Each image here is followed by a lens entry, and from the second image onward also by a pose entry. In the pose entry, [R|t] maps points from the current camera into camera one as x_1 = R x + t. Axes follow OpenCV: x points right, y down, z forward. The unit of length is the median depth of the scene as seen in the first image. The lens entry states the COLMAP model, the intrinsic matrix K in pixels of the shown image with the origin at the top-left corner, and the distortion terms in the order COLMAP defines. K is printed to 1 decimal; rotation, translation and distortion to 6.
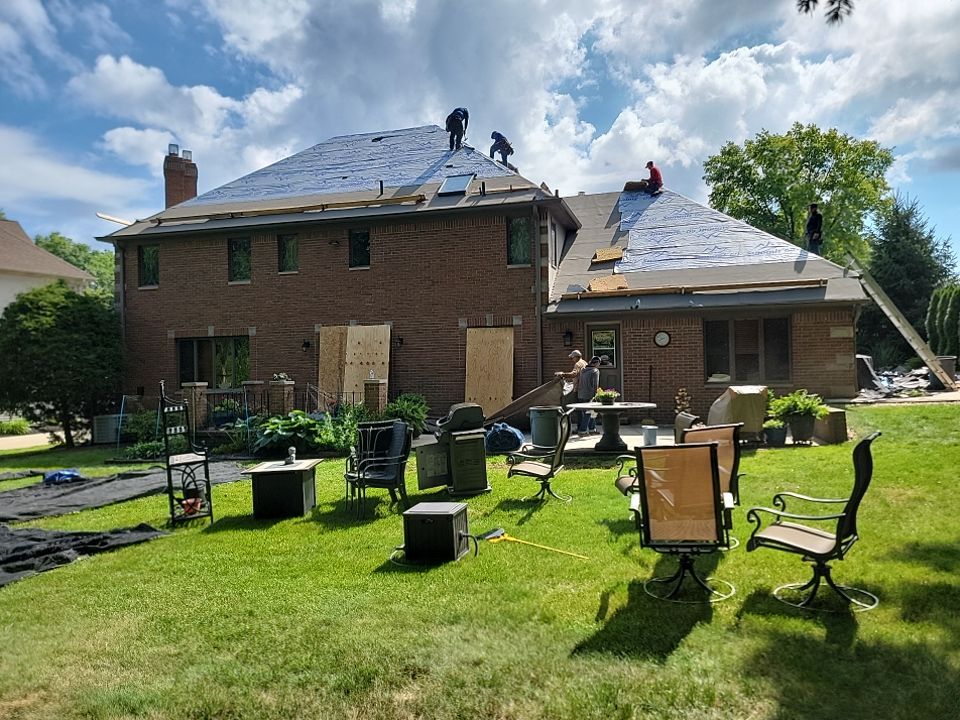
lens RADIAL K [[678.1, 0, 485.4], [0, 678.1, 369.5], [0, 0, 1]] dist [0.062480, -0.013509]
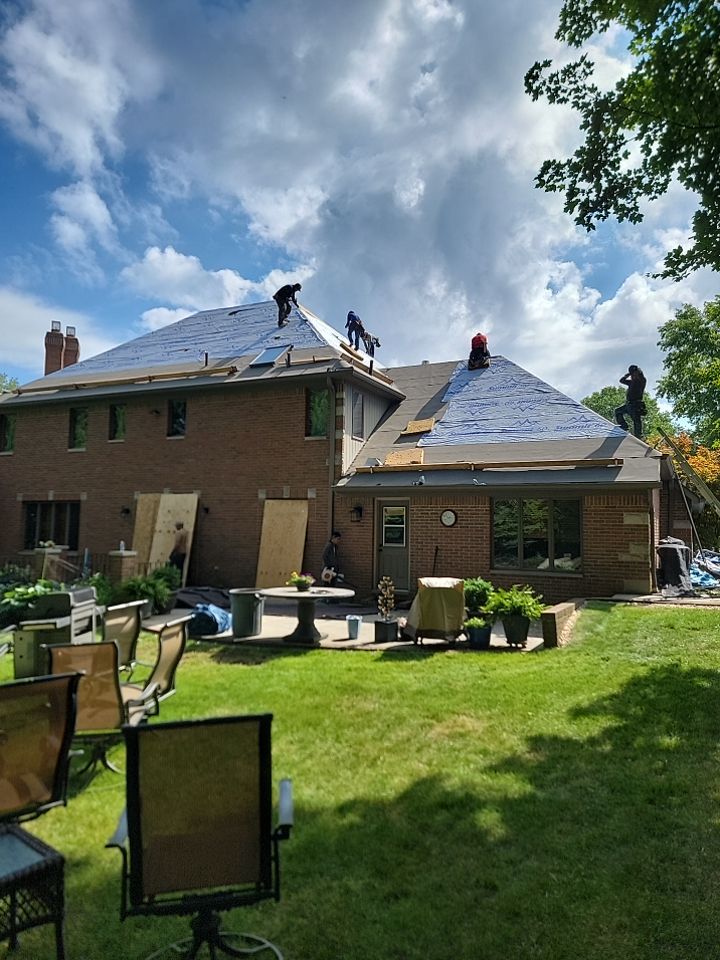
lens RADIAL K [[663.9, 0, 362.8], [0, 663.9, 483.1], [0, 0, 1]] dist [0.068138, -0.015801]
pose [[0.983422, 0.023946, -0.179742, 0.267326], [-0.036798, 0.996971, -0.068513, -0.022663], [0.177557, 0.073992, 0.981325, 0.073209]]
